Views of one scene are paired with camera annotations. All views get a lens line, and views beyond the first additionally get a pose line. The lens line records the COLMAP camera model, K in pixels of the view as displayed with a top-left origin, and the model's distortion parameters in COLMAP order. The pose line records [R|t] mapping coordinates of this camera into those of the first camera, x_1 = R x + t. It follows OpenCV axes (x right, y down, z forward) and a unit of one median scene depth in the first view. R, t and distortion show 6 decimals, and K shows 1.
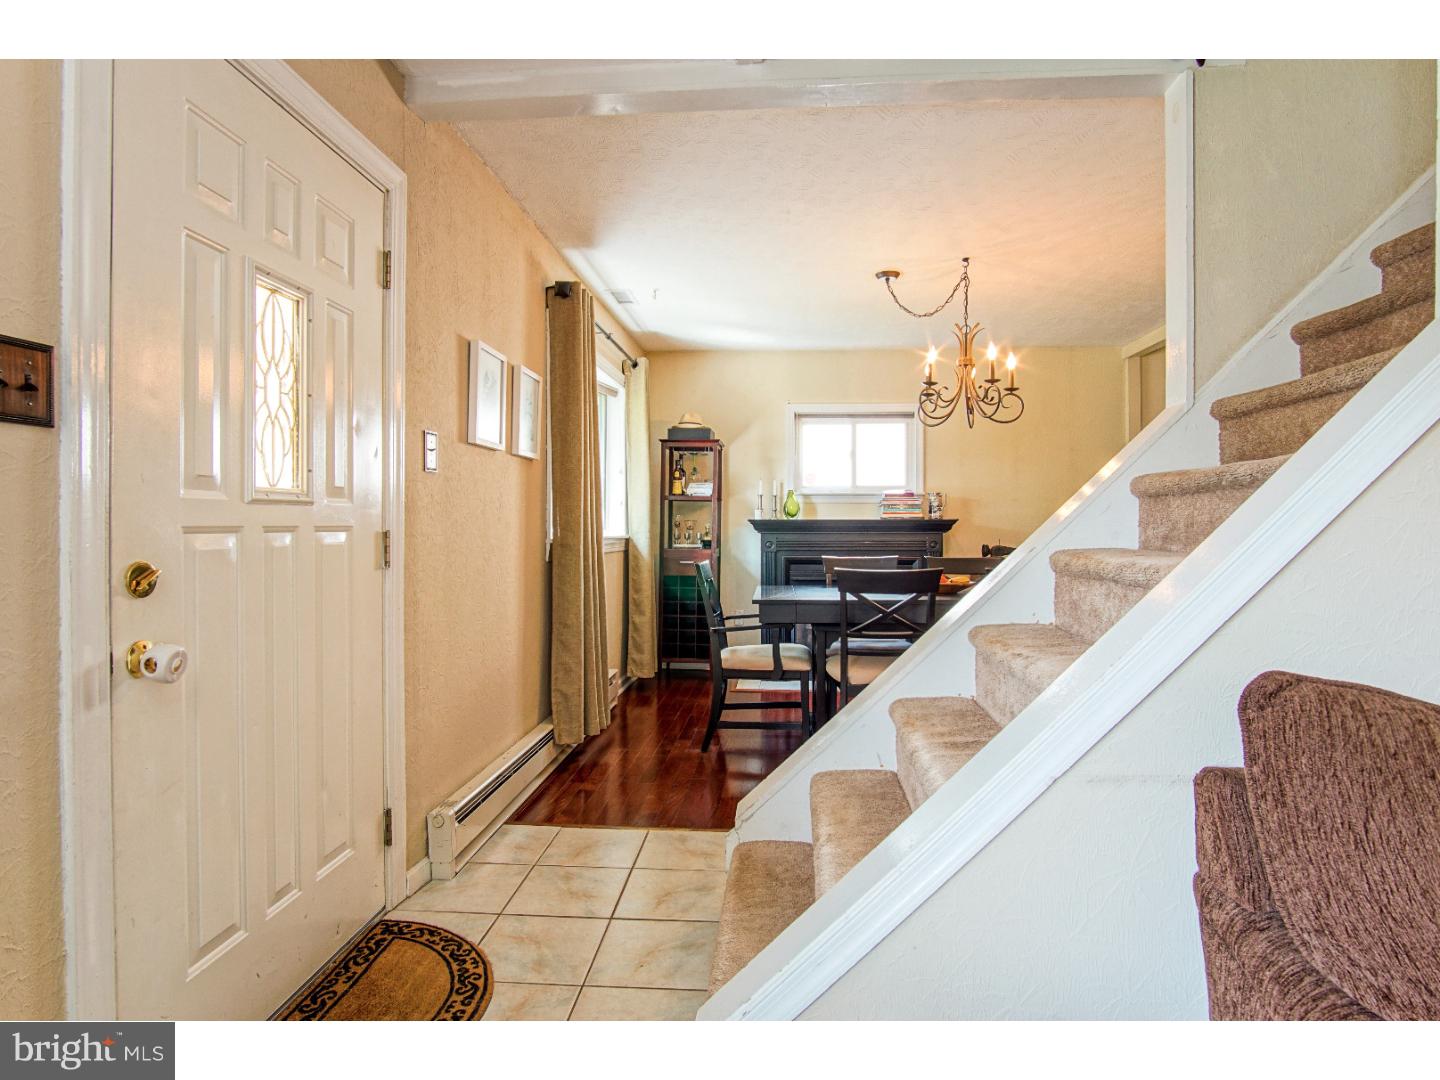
lens RADIAL K [[783.1, 0, 715.1], [0, 783.1, 533.3], [0, 0, 1]] dist [-0.020971, 0.001271]
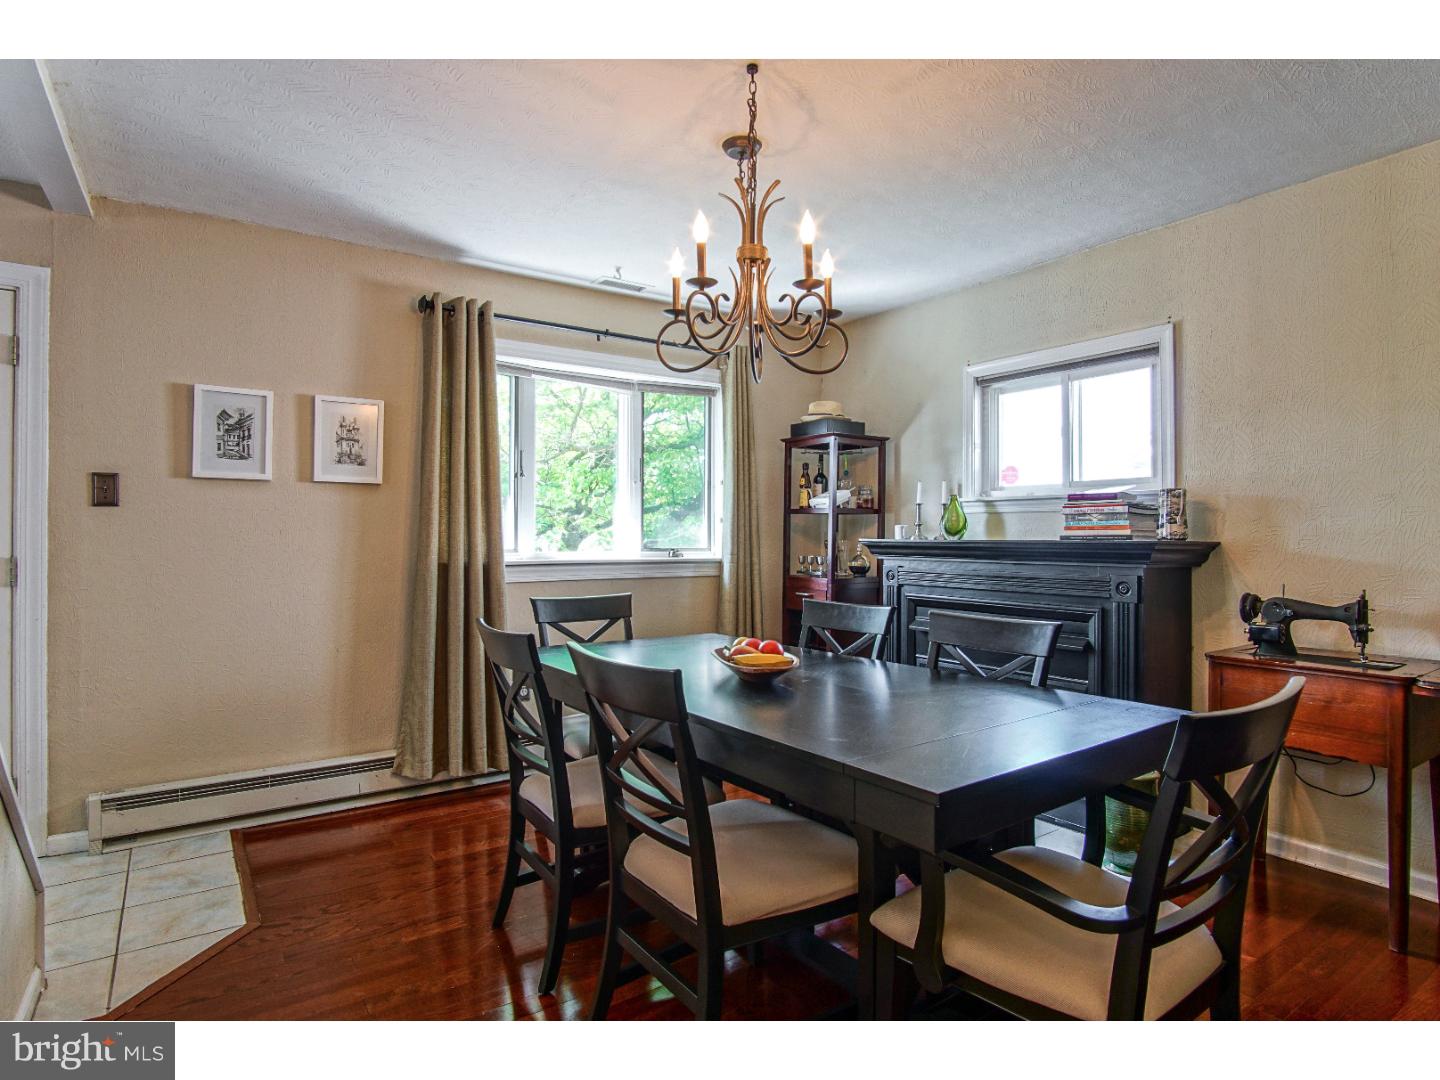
lens RADIAL K [[783.1, 0, 715.1], [0, 783.1, 533.3], [0, 0, 1]] dist [-0.020971, 0.001271]
pose [[0.626998, -0.003577, -0.779013, 0.484555], [-0.007848, 0.999910, -0.010909, -0.013798], [0.778982, 0.012954, 0.626913, 0.422153]]
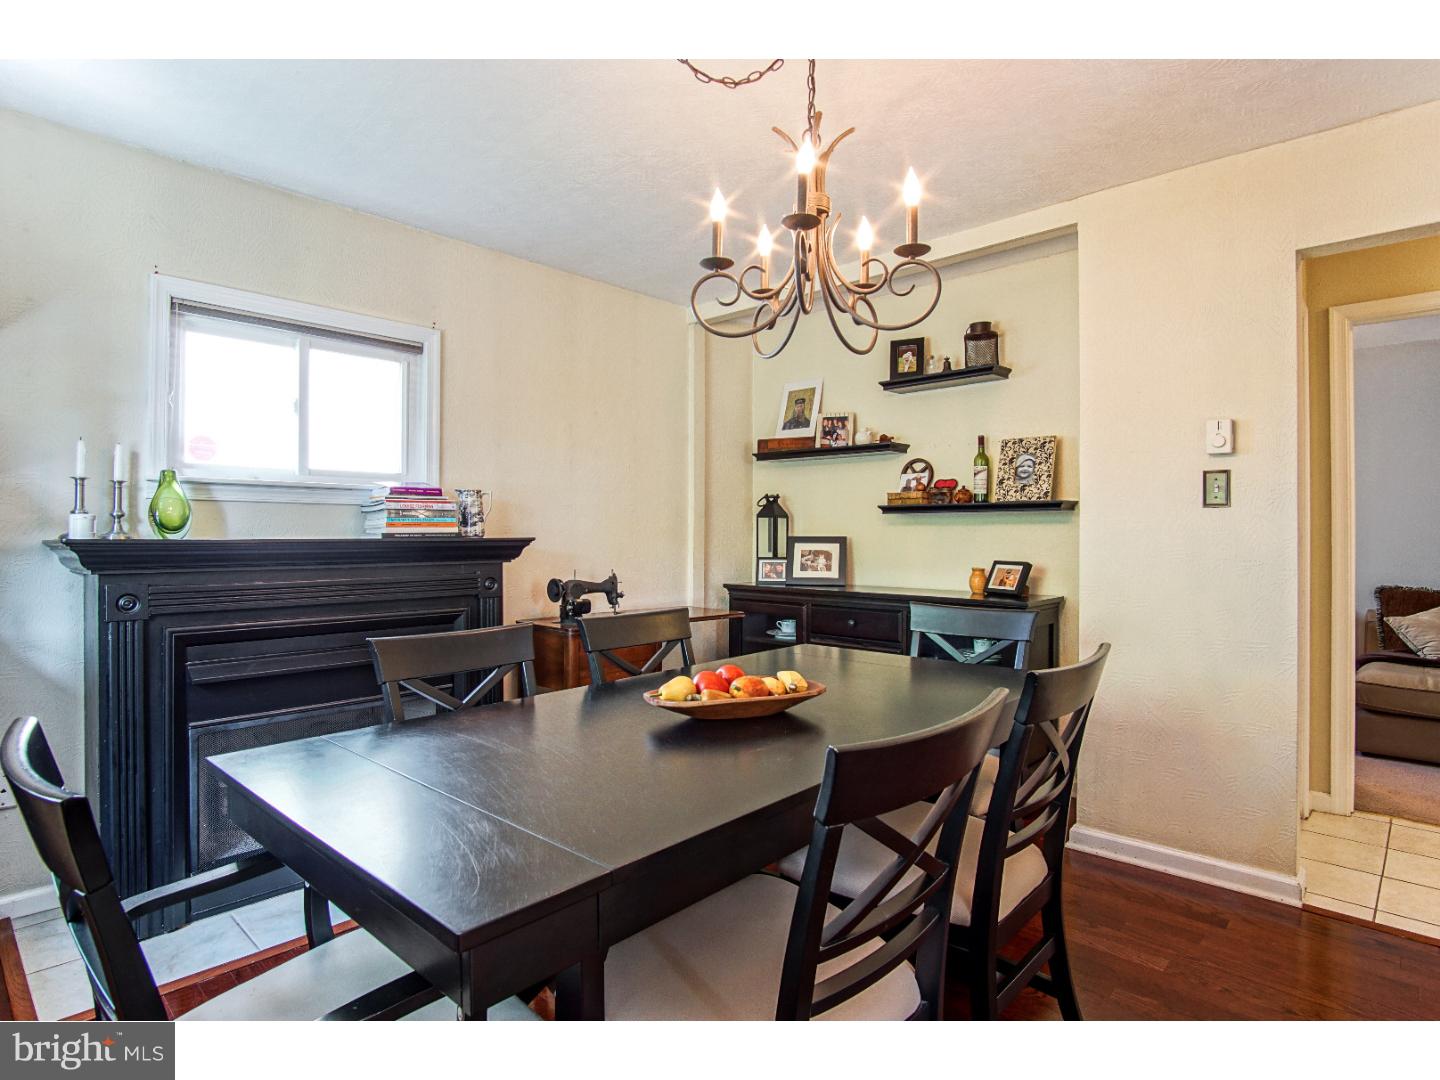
lens RADIAL K [[783.1, 0, 715.1], [0, 783.1, 533.3], [0, 0, 1]] dist [-0.020971, 0.001271]
pose [[0.617038, 0.001742, 0.786931, -0.053011], [0.008416, 0.999926, -0.008812, -0.013935], [-0.786888, 0.012060, 0.616978, 0.498151]]
